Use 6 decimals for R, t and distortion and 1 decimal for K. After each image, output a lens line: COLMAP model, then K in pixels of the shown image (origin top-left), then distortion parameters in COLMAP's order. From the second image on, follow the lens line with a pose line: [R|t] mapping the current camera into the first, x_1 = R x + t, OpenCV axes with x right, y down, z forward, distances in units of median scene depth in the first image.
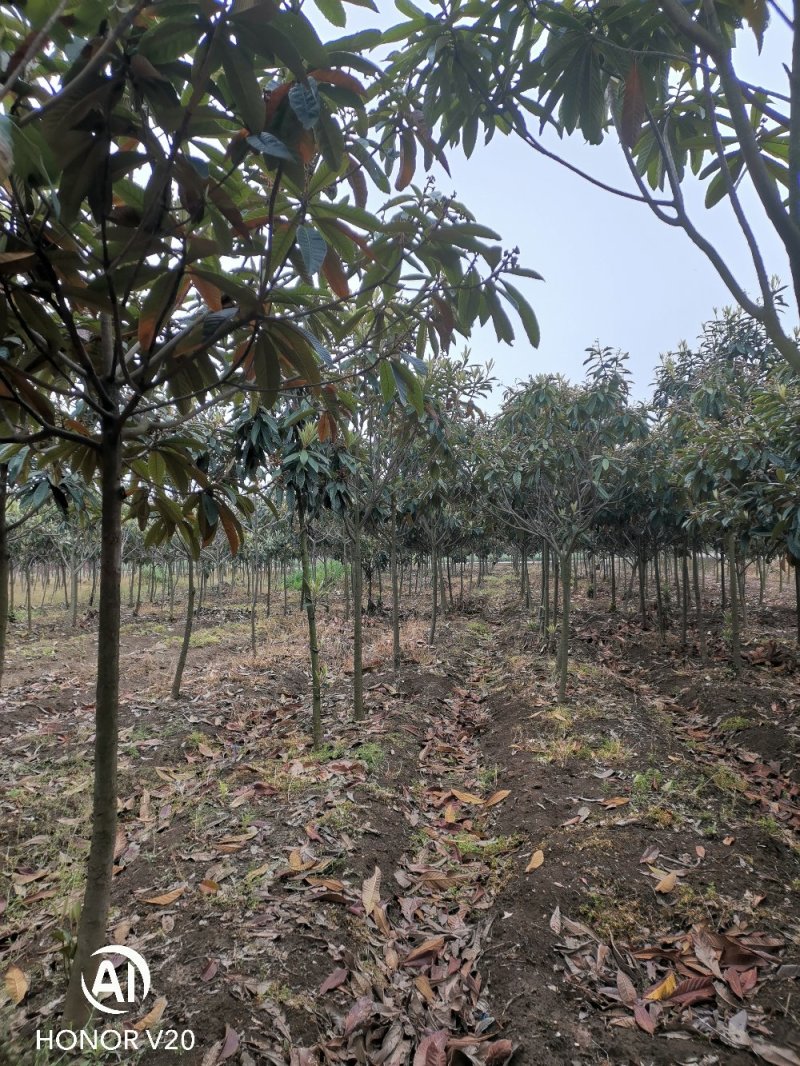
lens RADIAL K [[799.0, 0, 396.3], [0, 799.0, 531.9], [0, 0, 1]] dist [0.059883, -0.025329]
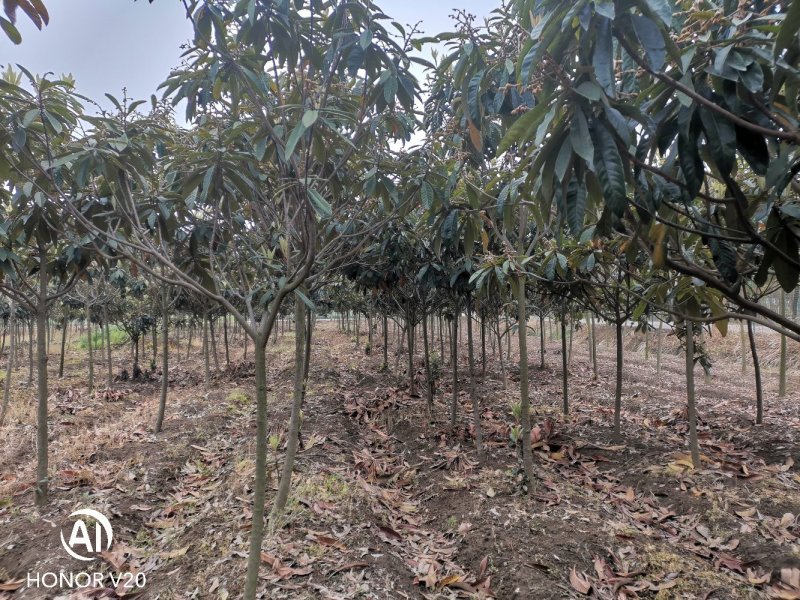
lens RADIAL K [[599.6, 0, 399.1], [0, 599.6, 300.9], [0, 0, 1]] dist [0.059883, -0.025329]
pose [[0.963071, 0.007534, 0.269142, 0.107251], [-0.009866, 0.999925, 0.007311, 0.002217], [-0.269066, -0.009696, 0.963073, 0.338991]]
